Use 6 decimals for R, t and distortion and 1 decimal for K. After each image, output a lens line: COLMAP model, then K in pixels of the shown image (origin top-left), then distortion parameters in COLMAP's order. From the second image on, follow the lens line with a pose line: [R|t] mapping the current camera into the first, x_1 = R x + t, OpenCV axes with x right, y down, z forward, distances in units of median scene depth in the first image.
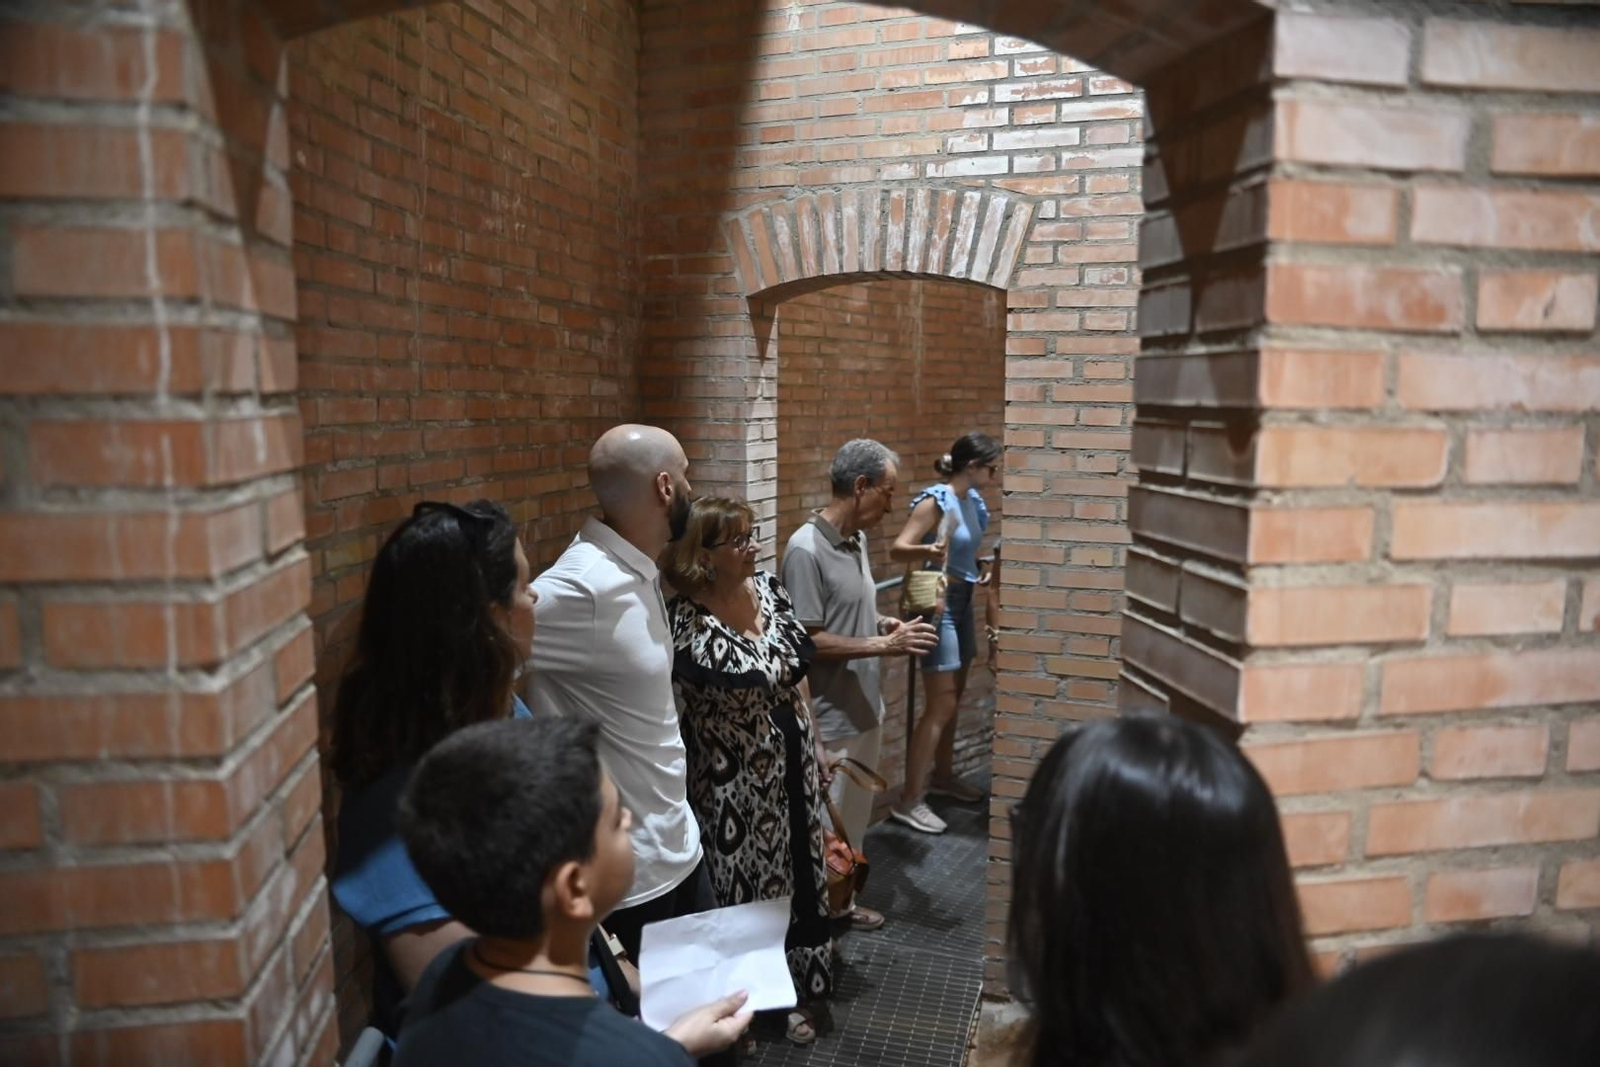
lens RADIAL K [[1114.3, 0, 802.3], [0, 1114.3, 538.3], [0, 0, 1]] dist [-0.115513, 0.096830]
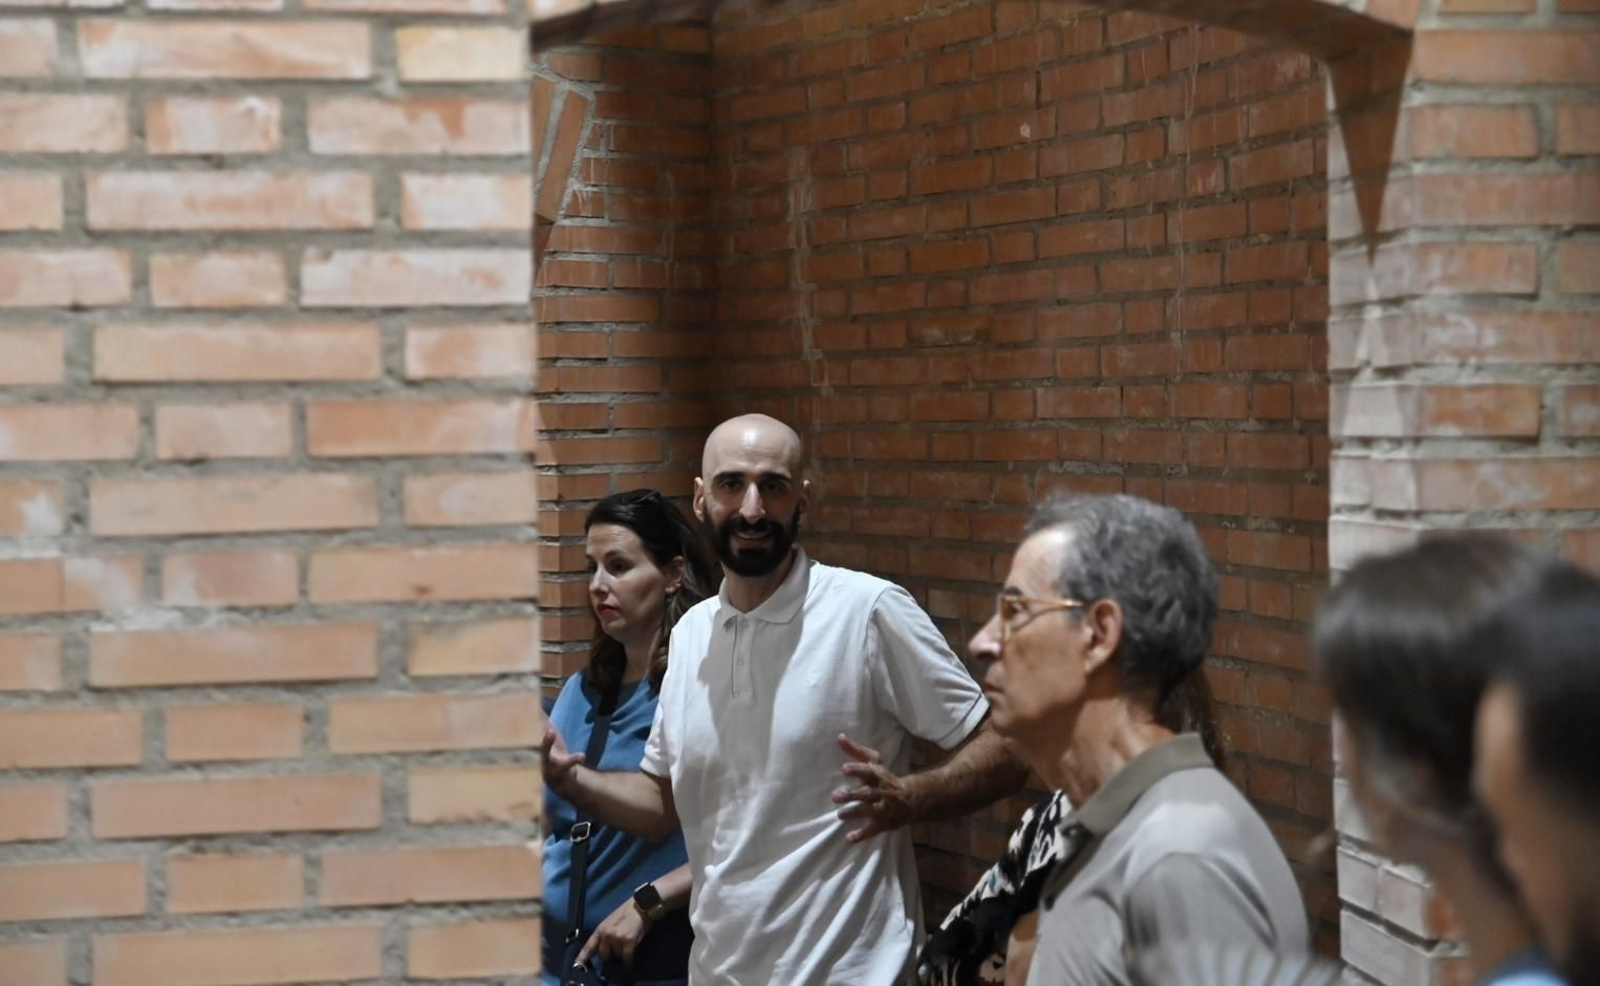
lens RADIAL K [[2603.1, 0, 799.3], [0, 2603.1, 493.9], [0, 0, 1]] dist [0.042478, 0.000000]
pose [[-0.861652, 0.018616, -0.507158, 0.676017], [-0.059101, 0.988846, 0.136710, -0.269733], [0.504047, 0.147770, -0.850941, 2.282173]]
